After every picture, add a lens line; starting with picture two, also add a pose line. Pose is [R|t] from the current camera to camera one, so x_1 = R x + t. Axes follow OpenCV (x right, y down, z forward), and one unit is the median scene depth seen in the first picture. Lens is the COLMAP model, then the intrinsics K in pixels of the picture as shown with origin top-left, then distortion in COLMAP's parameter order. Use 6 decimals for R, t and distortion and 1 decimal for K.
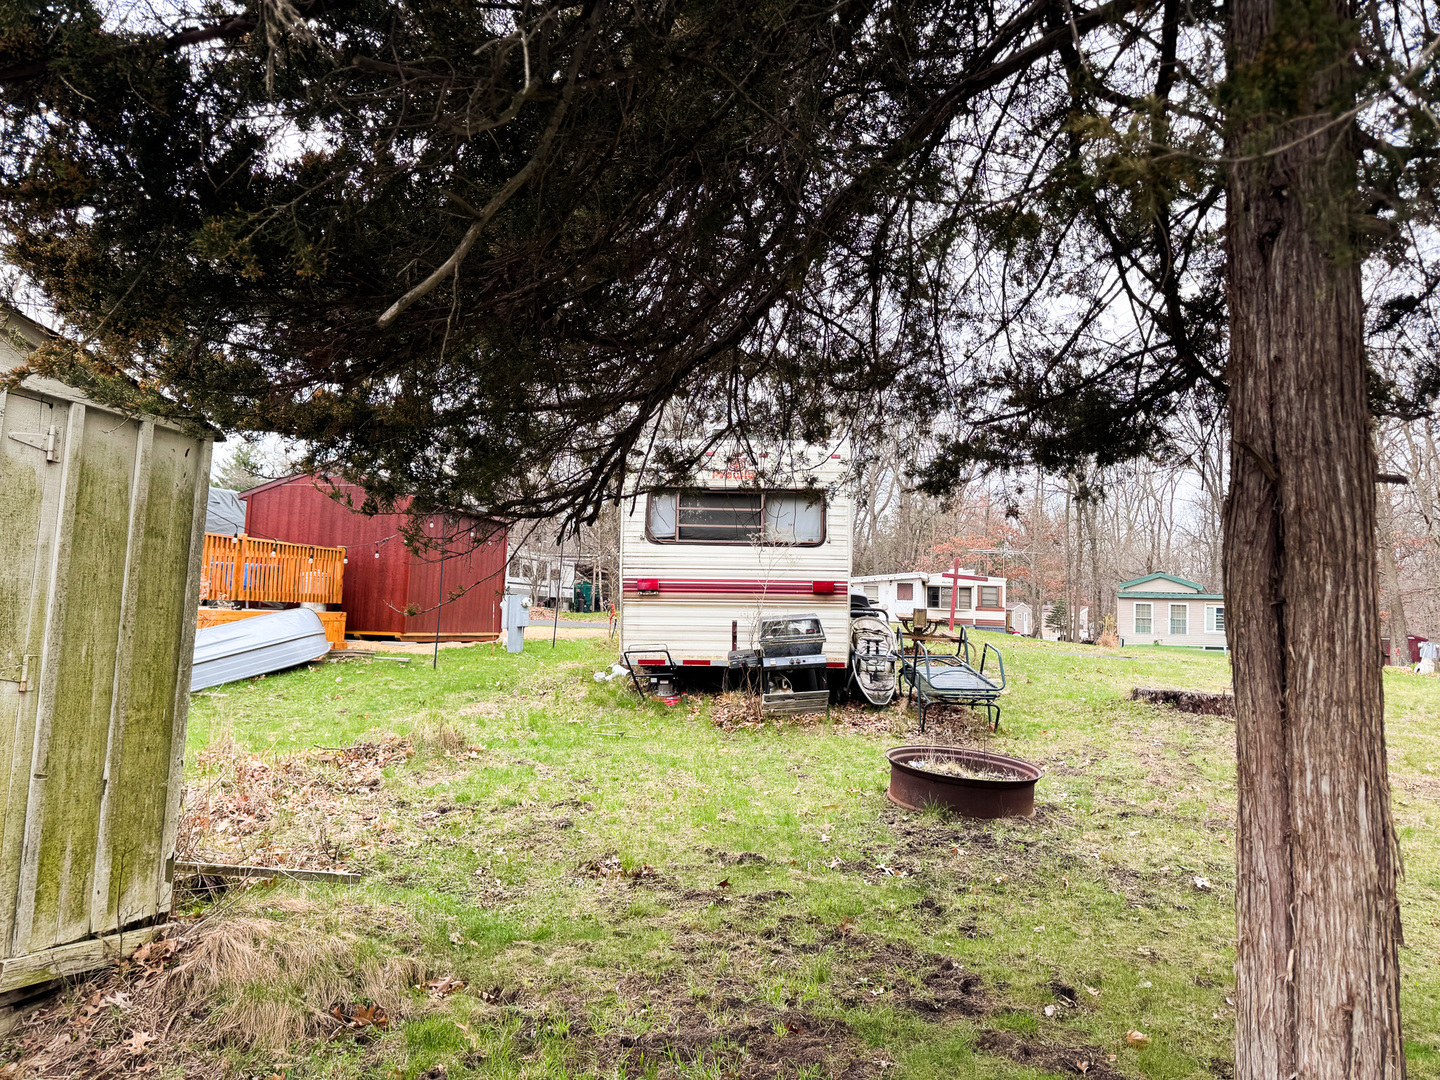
lens RADIAL K [[1032.8, 0, 721.0], [0, 1032.8, 545.1], [0, 0, 1]] dist [0.023143, -0.006628]
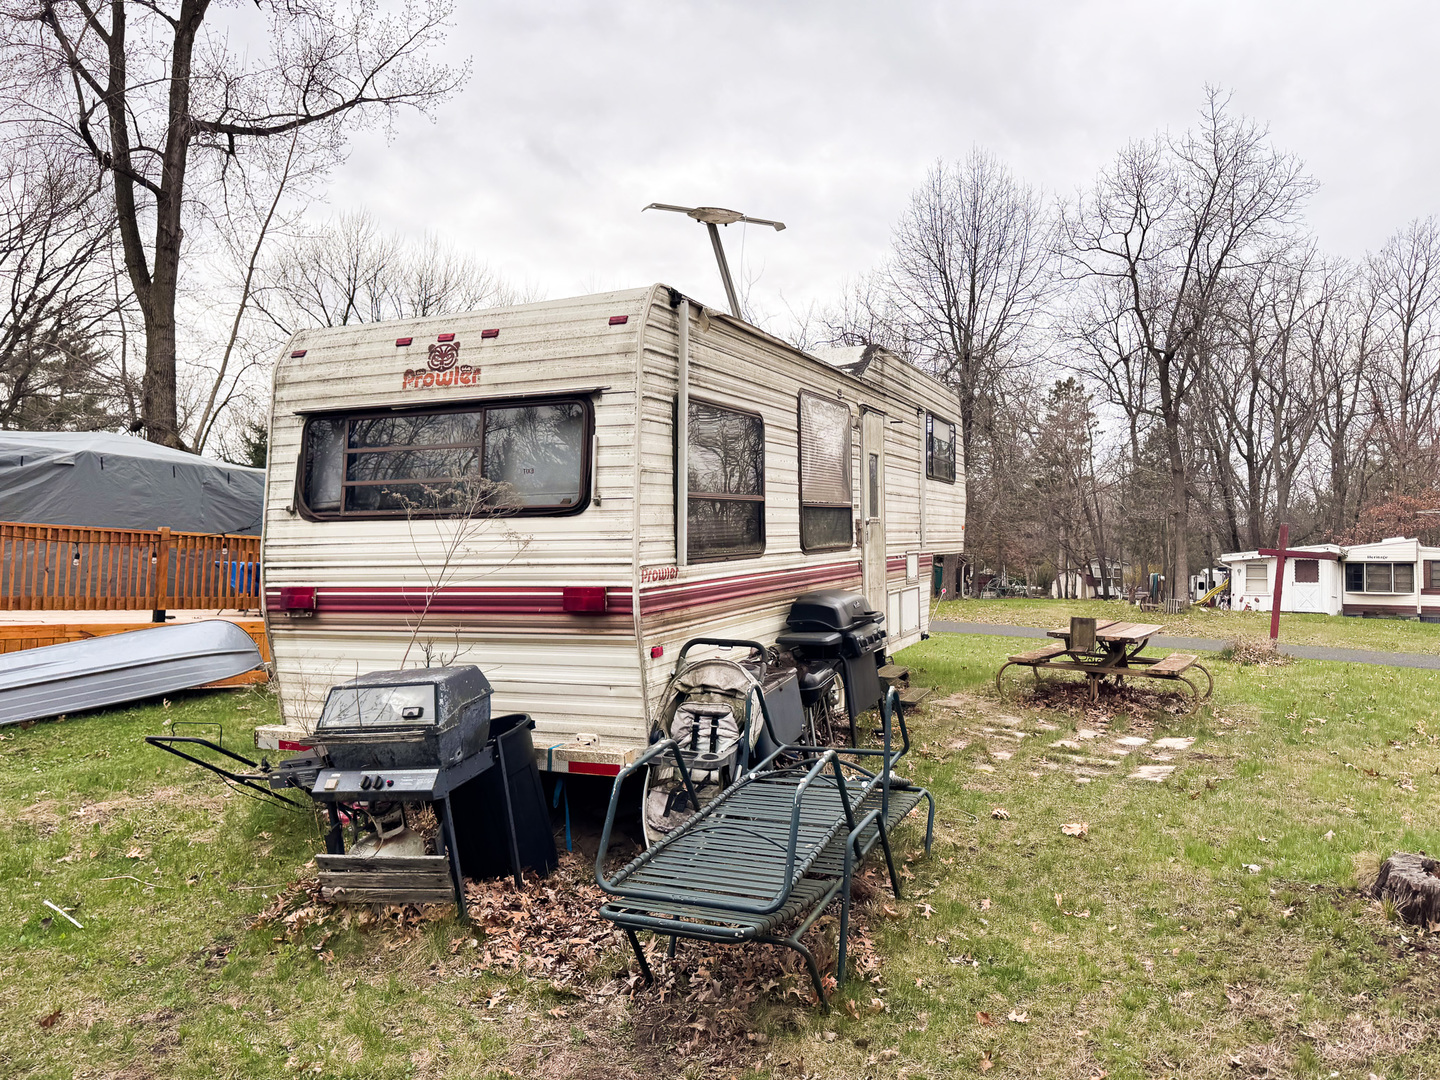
lens RADIAL K [[1032.8, 0, 721.5], [0, 1032.8, 540.3], [0, 0, 1]] dist [0.023143, -0.006628]
pose [[0.921816, -0.033583, -0.386170, 0.334584], [0.038106, 0.999265, 0.004061, 0.014315], [0.385750, -0.018459, 0.922419, 0.588280]]
